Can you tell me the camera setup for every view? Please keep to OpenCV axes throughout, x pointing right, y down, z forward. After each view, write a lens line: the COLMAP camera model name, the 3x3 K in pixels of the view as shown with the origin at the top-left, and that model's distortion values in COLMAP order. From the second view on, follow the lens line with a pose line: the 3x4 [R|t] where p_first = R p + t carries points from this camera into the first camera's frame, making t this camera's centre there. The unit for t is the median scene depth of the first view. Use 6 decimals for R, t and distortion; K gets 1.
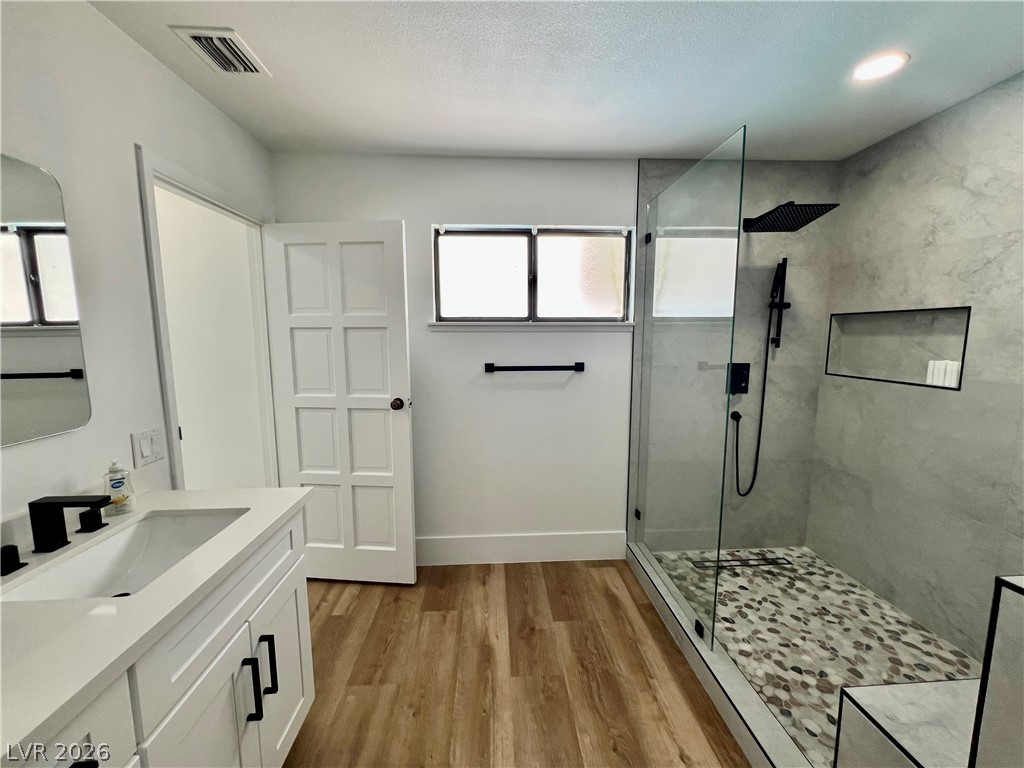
lens RADIAL K [[409.2, 0, 512.0], [0, 409.2, 384.0], [0, 0, 1]] dist [-0.005700, 0.000667]
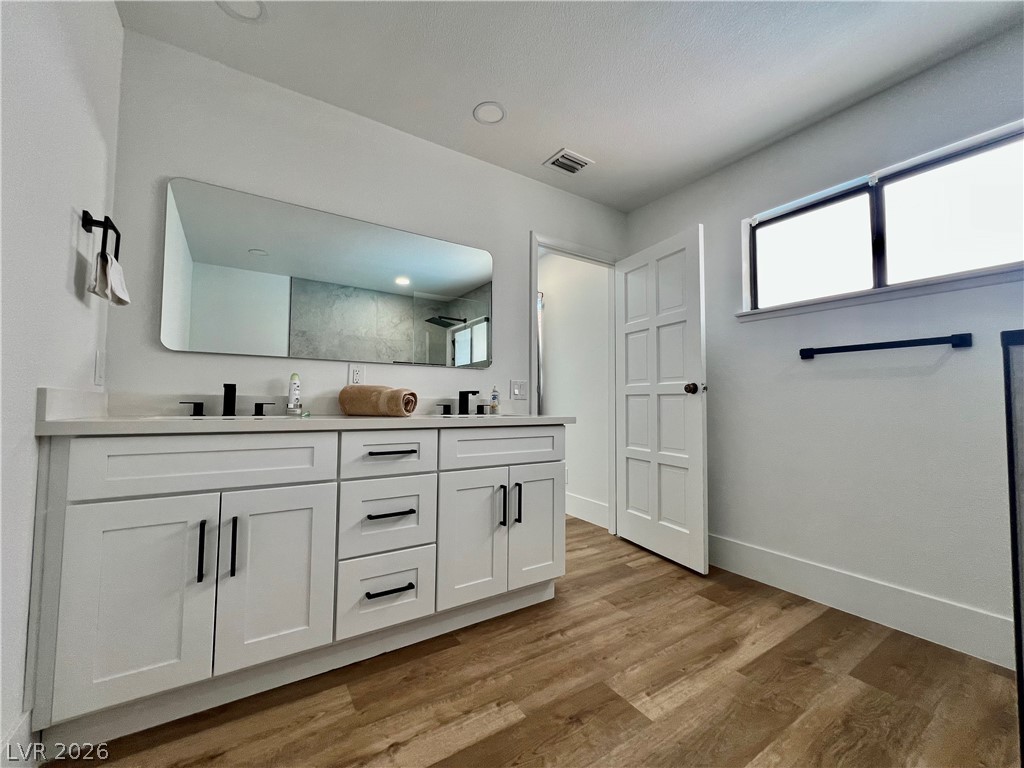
lens RADIAL K [[409.2, 0, 512.0], [0, 409.2, 384.0], [0, 0, 1]] dist [-0.005700, 0.000667]
pose [[0.501879, -0.031917, -0.864349, 0.423500], [-0.115688, 0.987863, -0.103651, 0.208926], [0.857166, 0.152015, 0.492096, 0.058054]]
